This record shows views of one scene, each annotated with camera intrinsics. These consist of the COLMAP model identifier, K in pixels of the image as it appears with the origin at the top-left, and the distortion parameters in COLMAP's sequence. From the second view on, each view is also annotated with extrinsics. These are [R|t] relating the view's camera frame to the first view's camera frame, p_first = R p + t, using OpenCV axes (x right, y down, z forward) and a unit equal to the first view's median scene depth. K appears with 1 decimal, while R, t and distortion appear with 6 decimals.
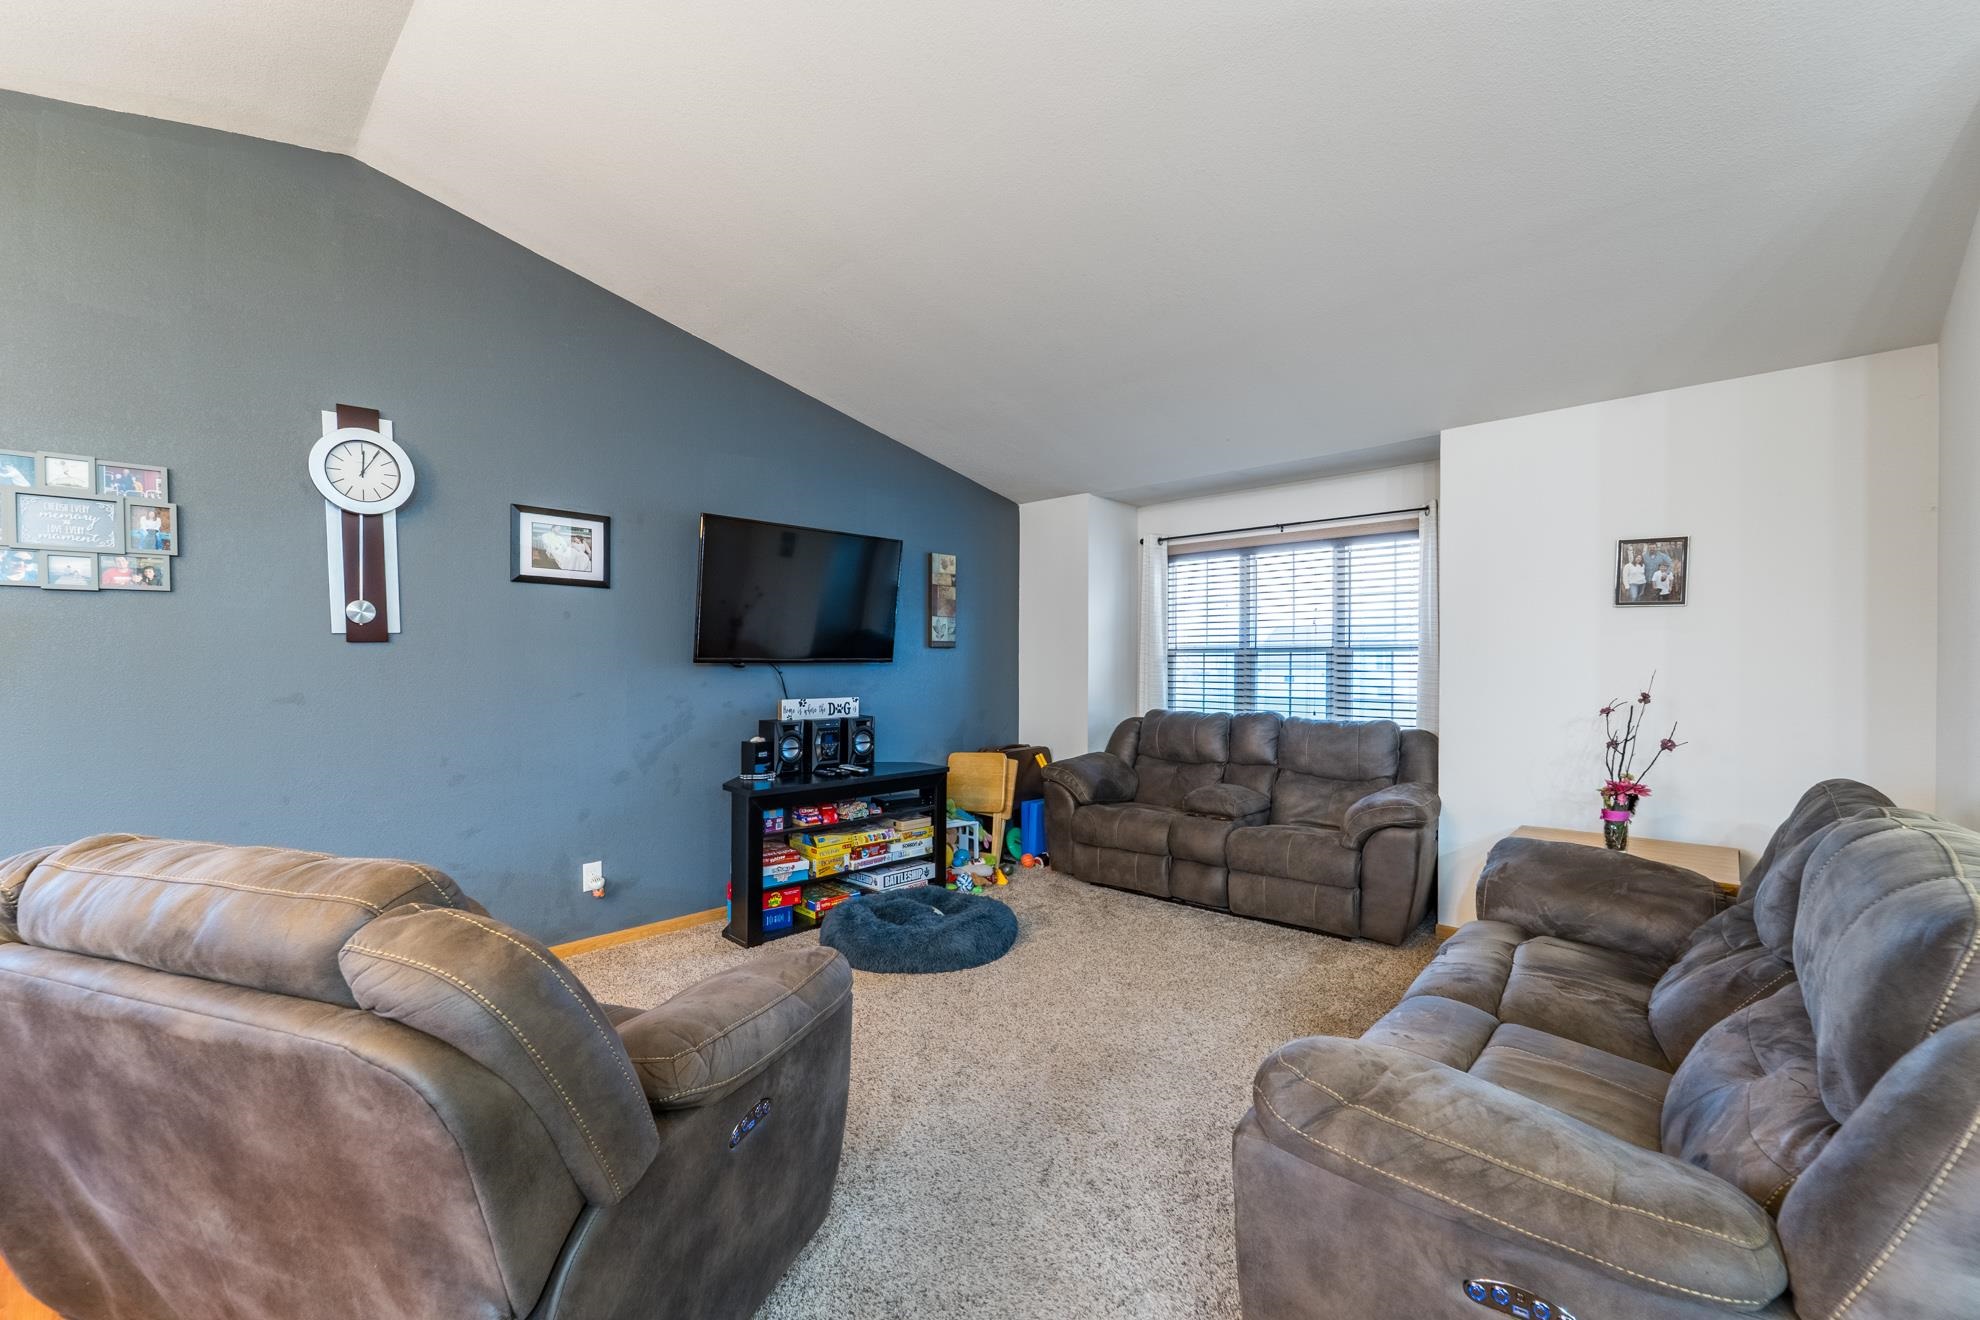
lens RADIAL K [[806.6, 0, 979.8], [0, 806.6, 674.0], [0, 0, 1]] dist [0.004003, -0.001451]
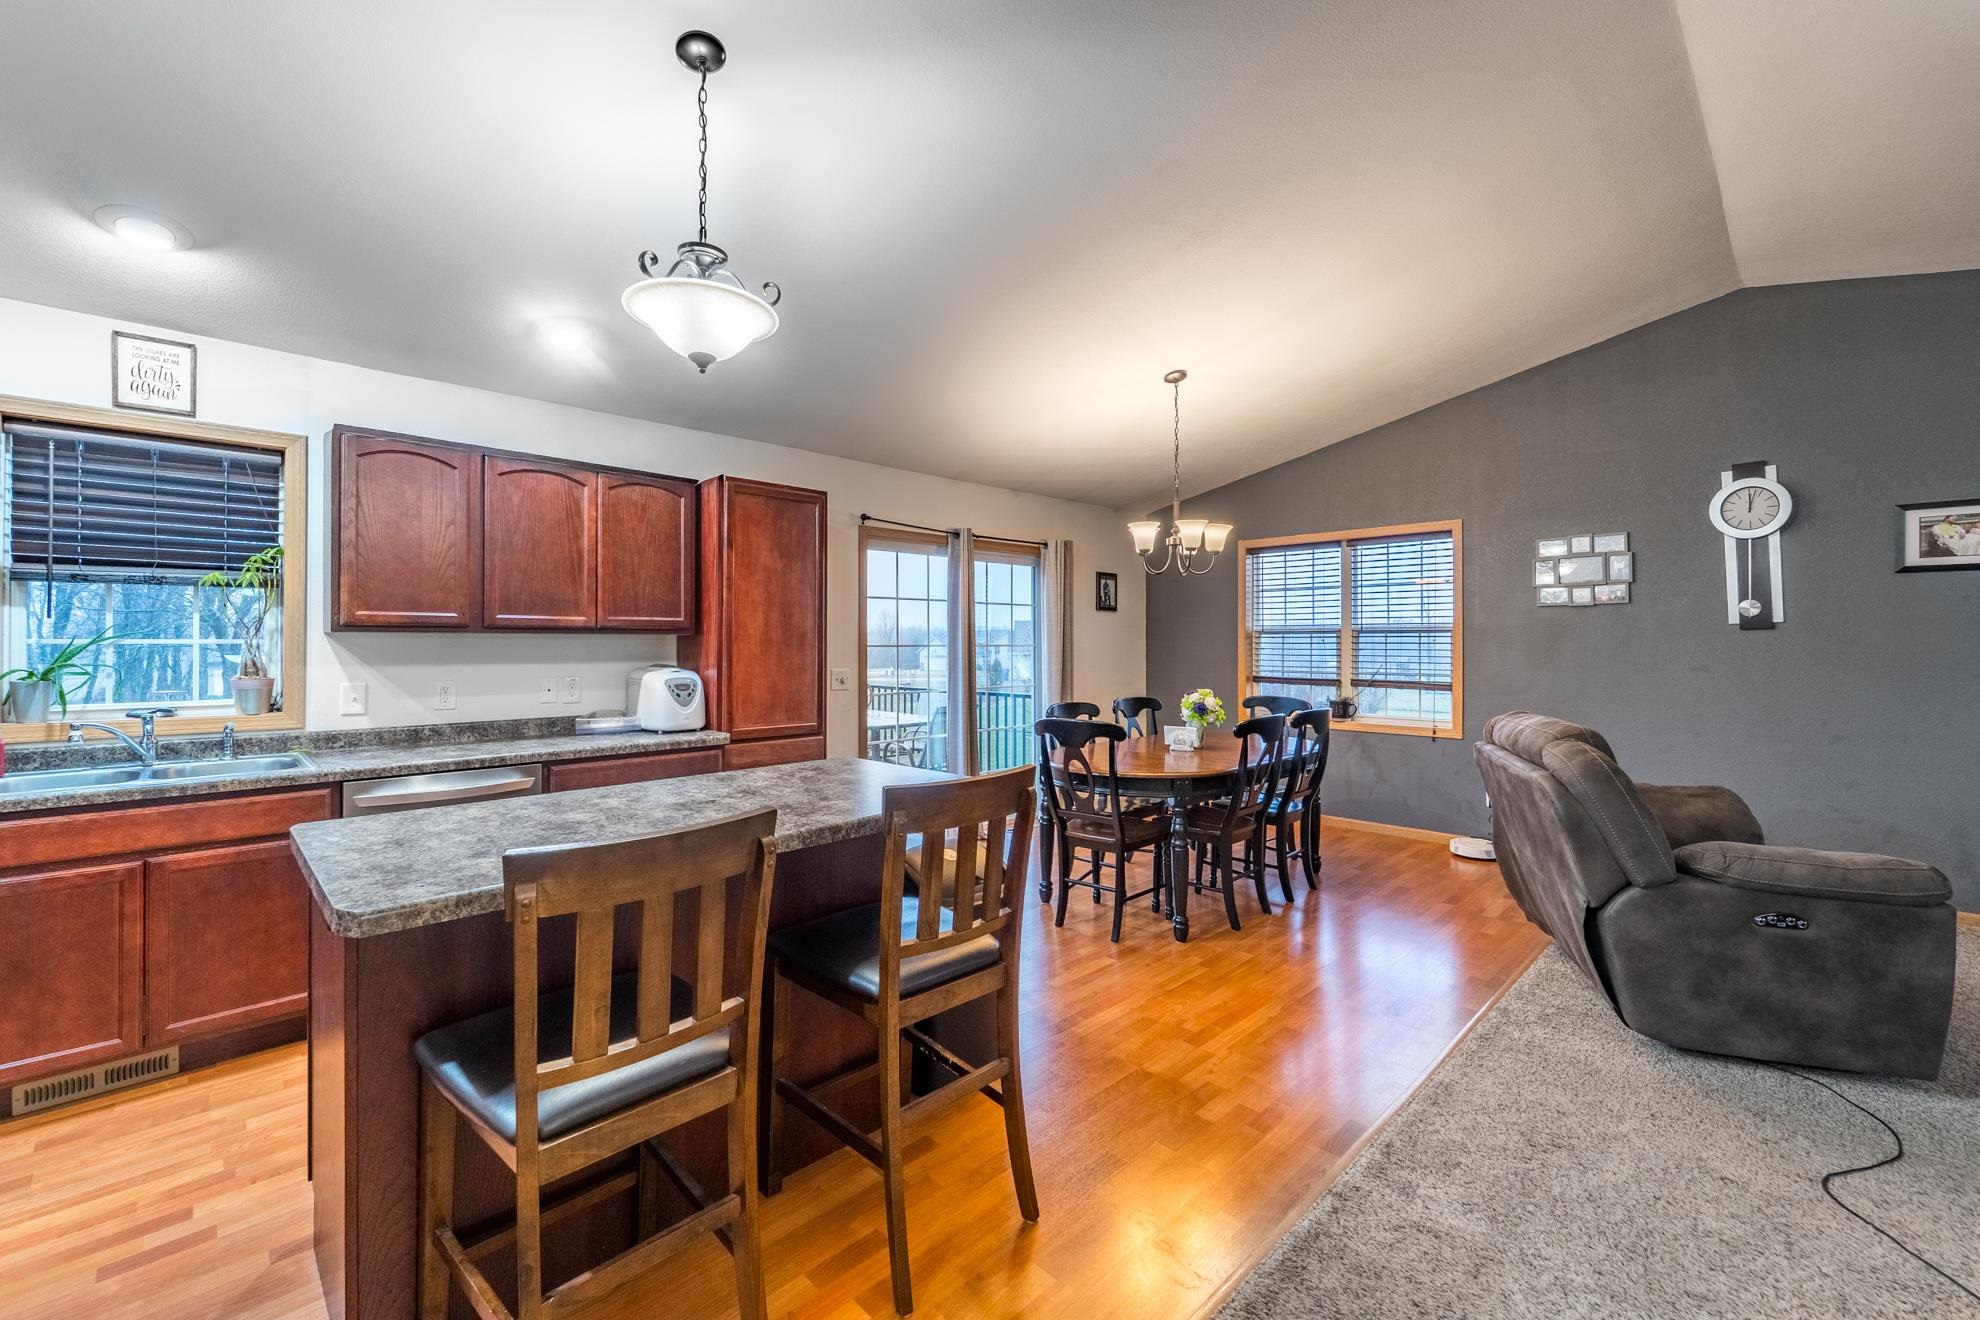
lens RADIAL K [[806.6, 0, 984.8], [0, 806.6, 643.4], [0, 0, 1]] dist [0.004003, -0.001451]
pose [[-0.035151, -0.001677, -0.999381, 0.681750], [-0.013776, 0.999904, -0.001193, 0.004167], [0.999287, 0.013725, -0.035171, -0.273195]]
